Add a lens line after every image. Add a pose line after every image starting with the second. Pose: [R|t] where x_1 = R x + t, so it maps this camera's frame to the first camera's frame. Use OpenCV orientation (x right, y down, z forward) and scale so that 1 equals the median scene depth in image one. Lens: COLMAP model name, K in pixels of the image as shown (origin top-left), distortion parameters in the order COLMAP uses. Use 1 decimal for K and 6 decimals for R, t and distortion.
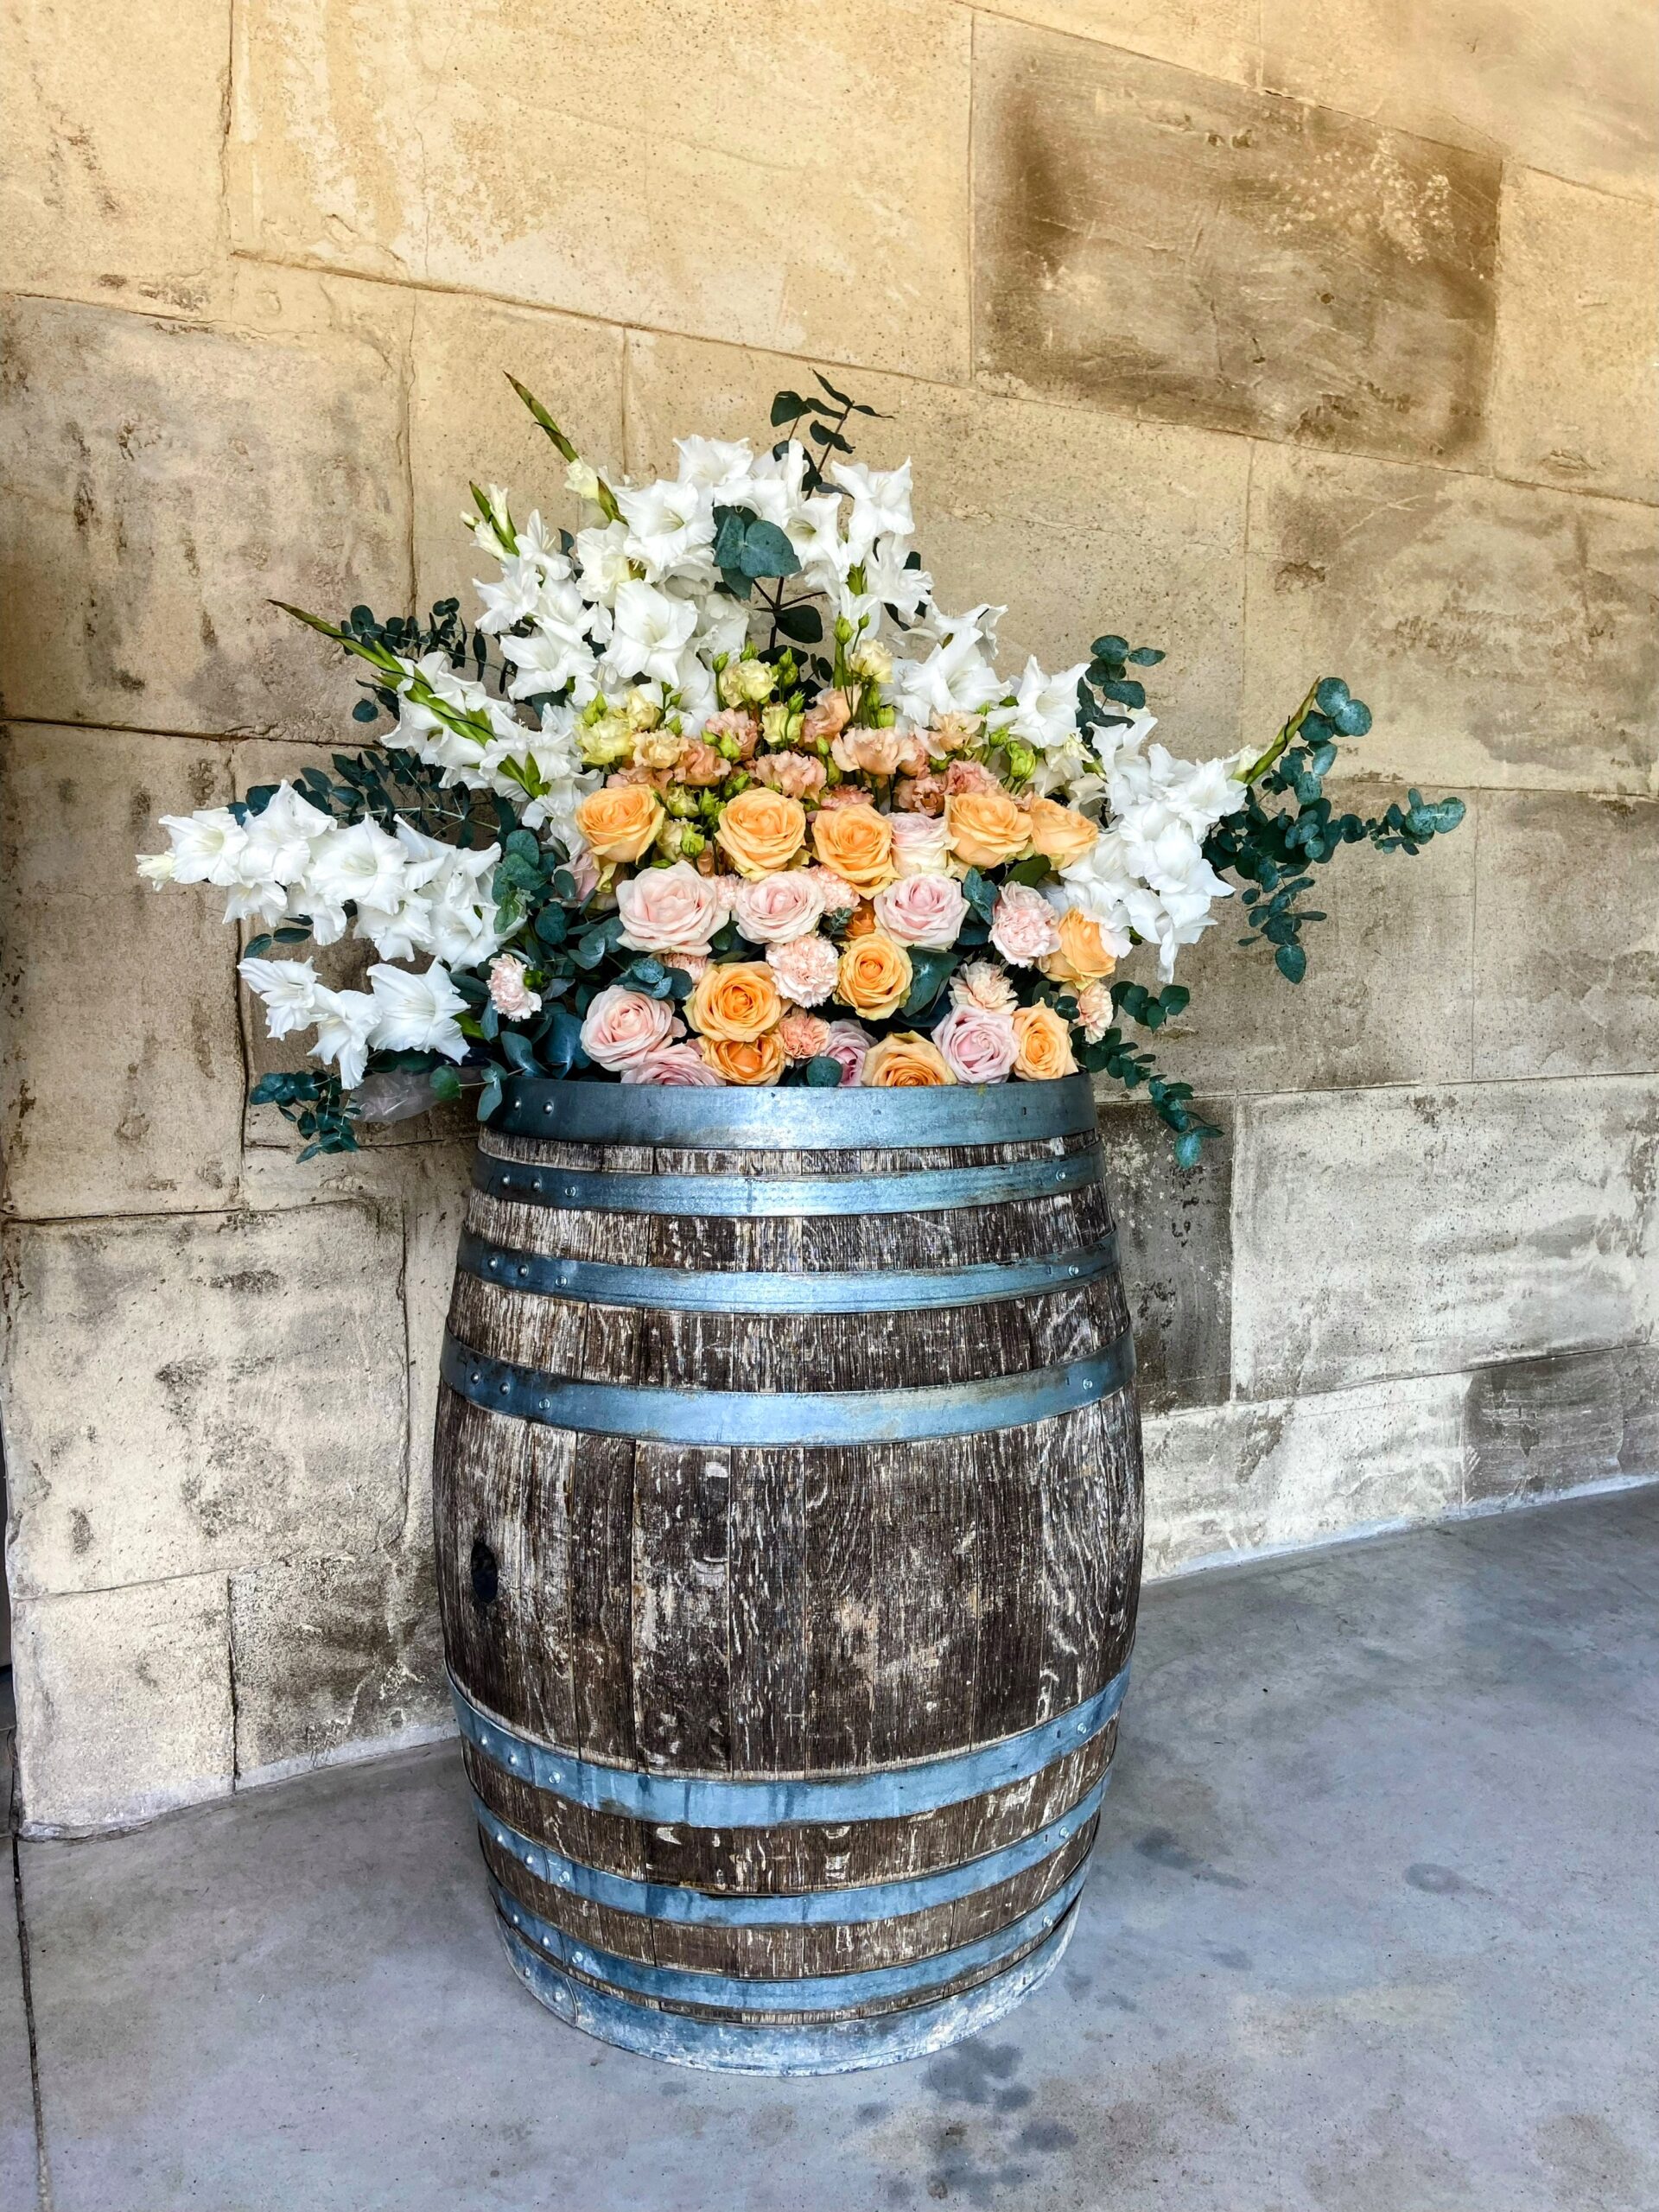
lens RADIAL K [[1676.3, 0, 829.5], [0, 1676.3, 1106.0], [0, 0, 1]] dist [0.131272, -0.176410]
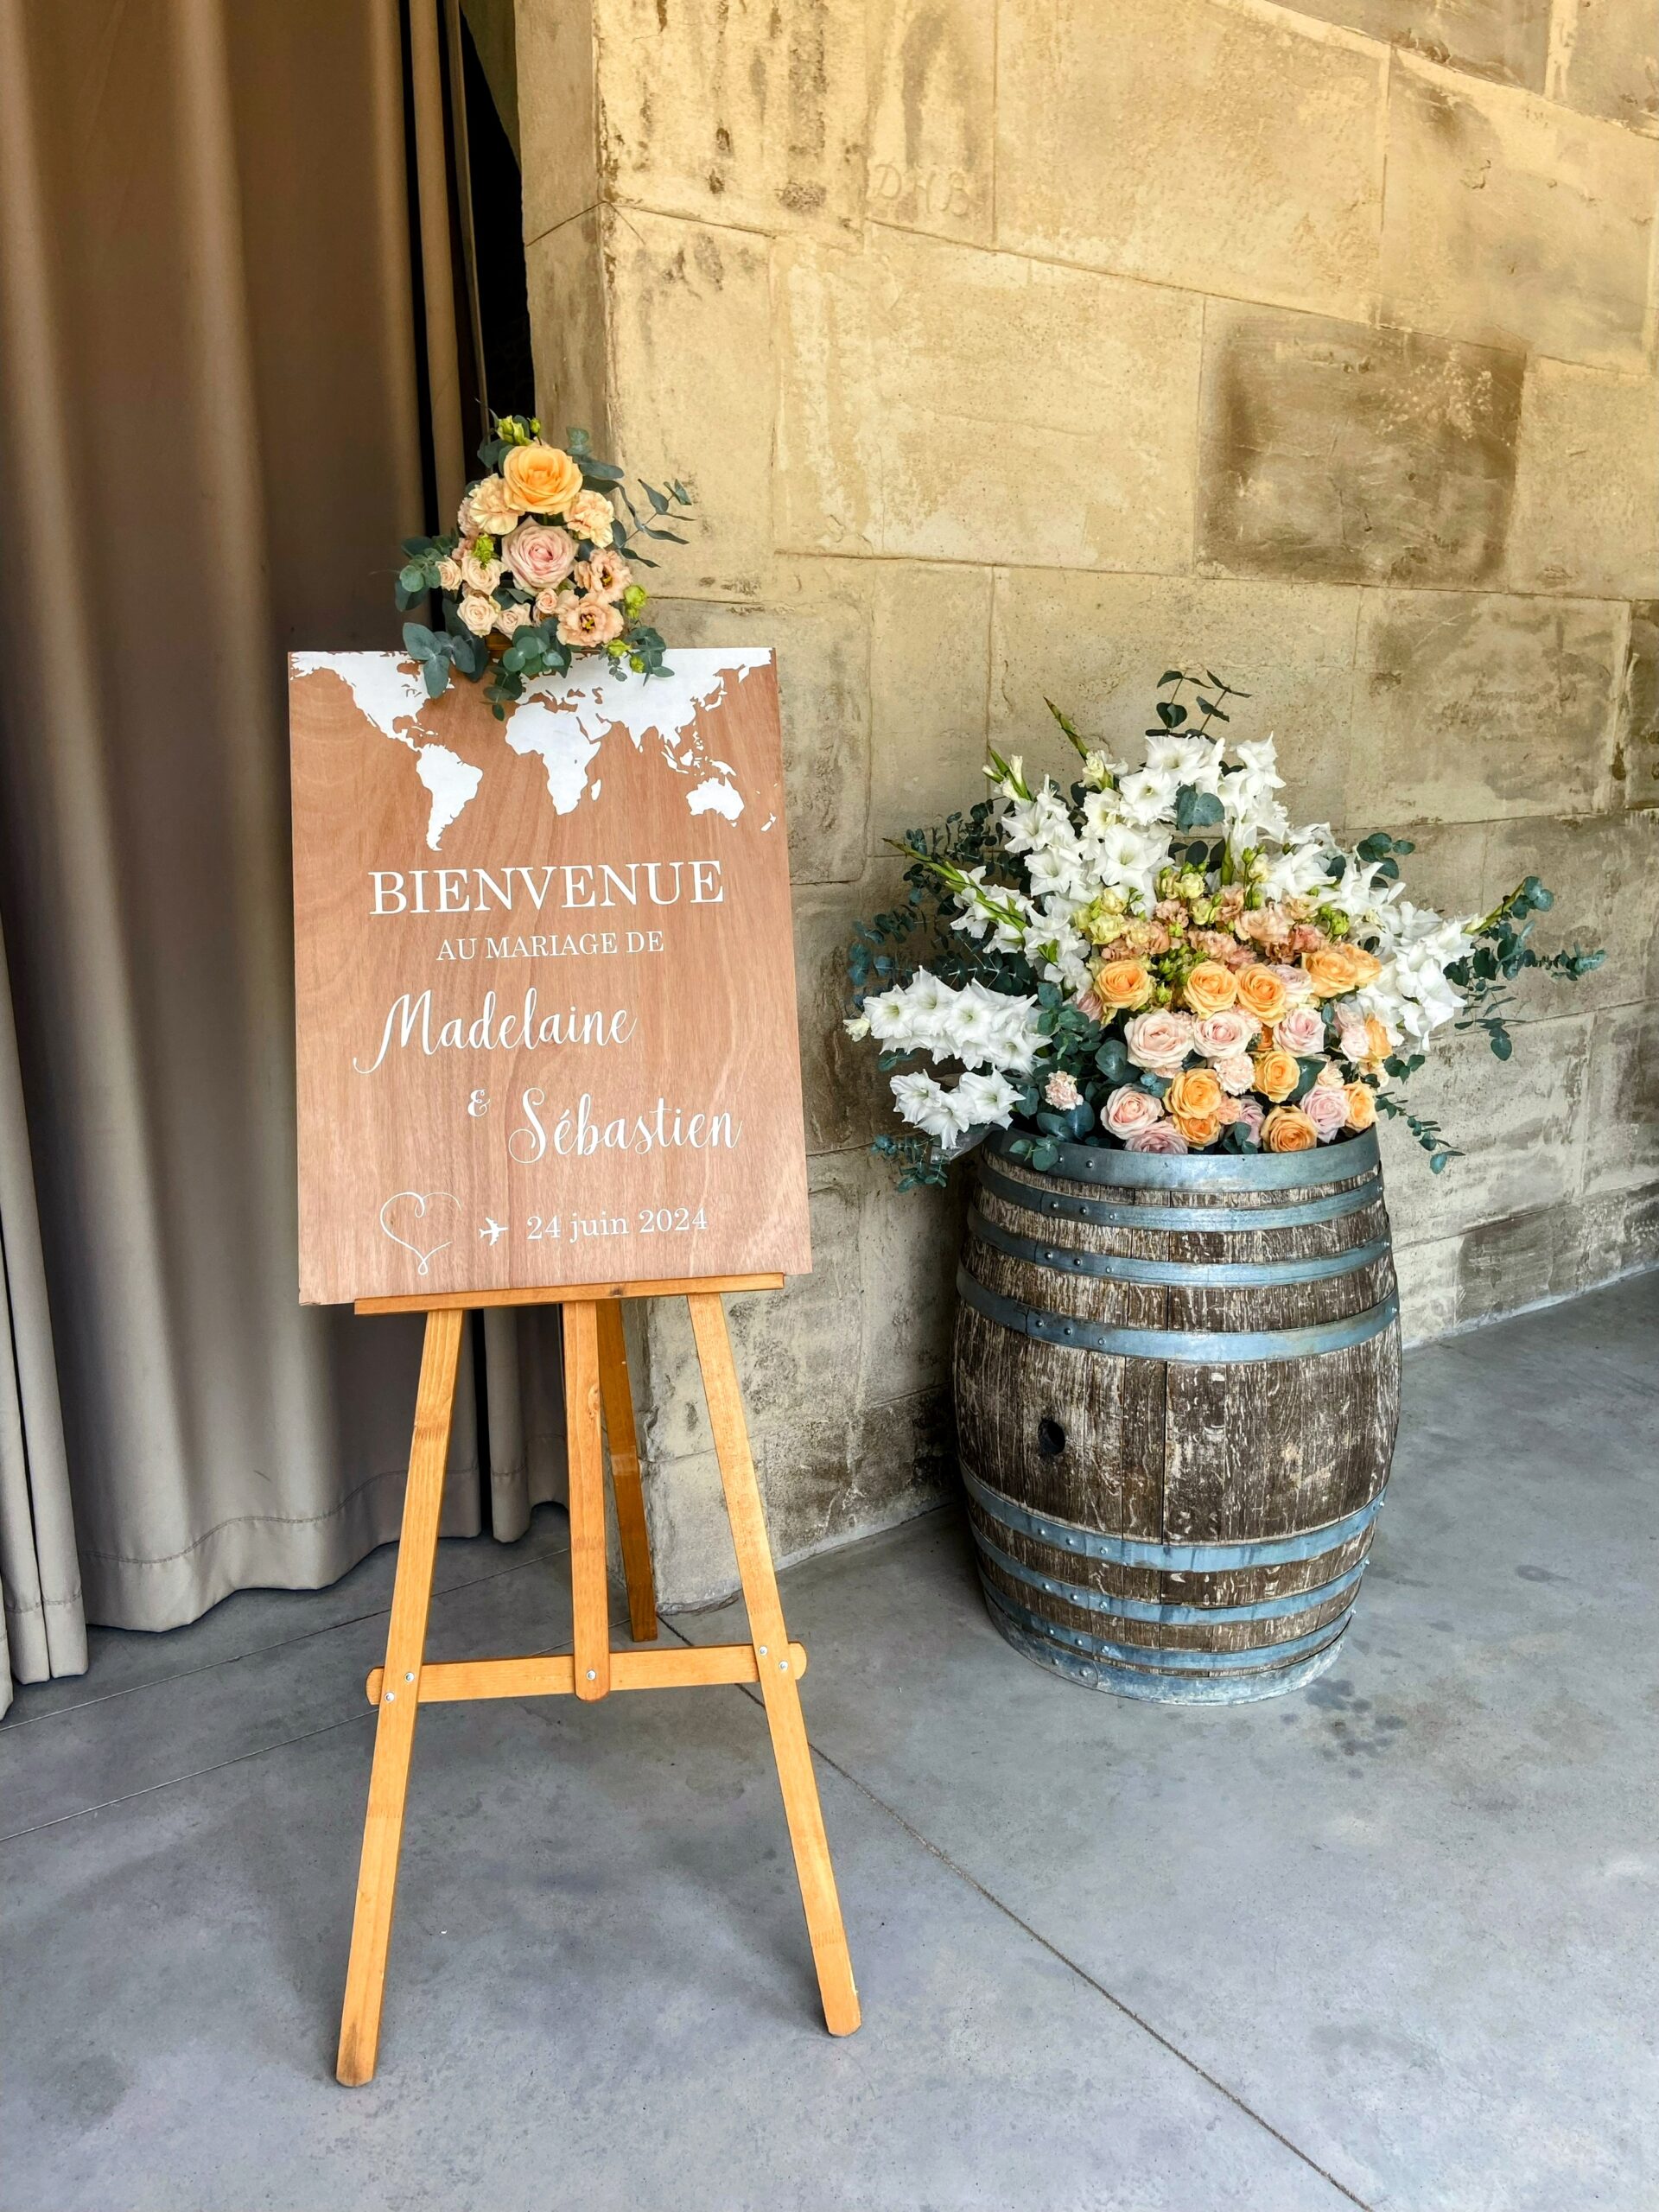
lens RADIAL K [[1676.3, 0, 829.5], [0, 1676.3, 1106.0], [0, 0, 1]] dist [0.131272, -0.176410]
pose [[0.989881, -0.037851, 0.136762, -0.505452], [0.020239, 0.991575, 0.127945, -0.213536], [-0.140452, -0.123883, 0.982307, -0.453523]]
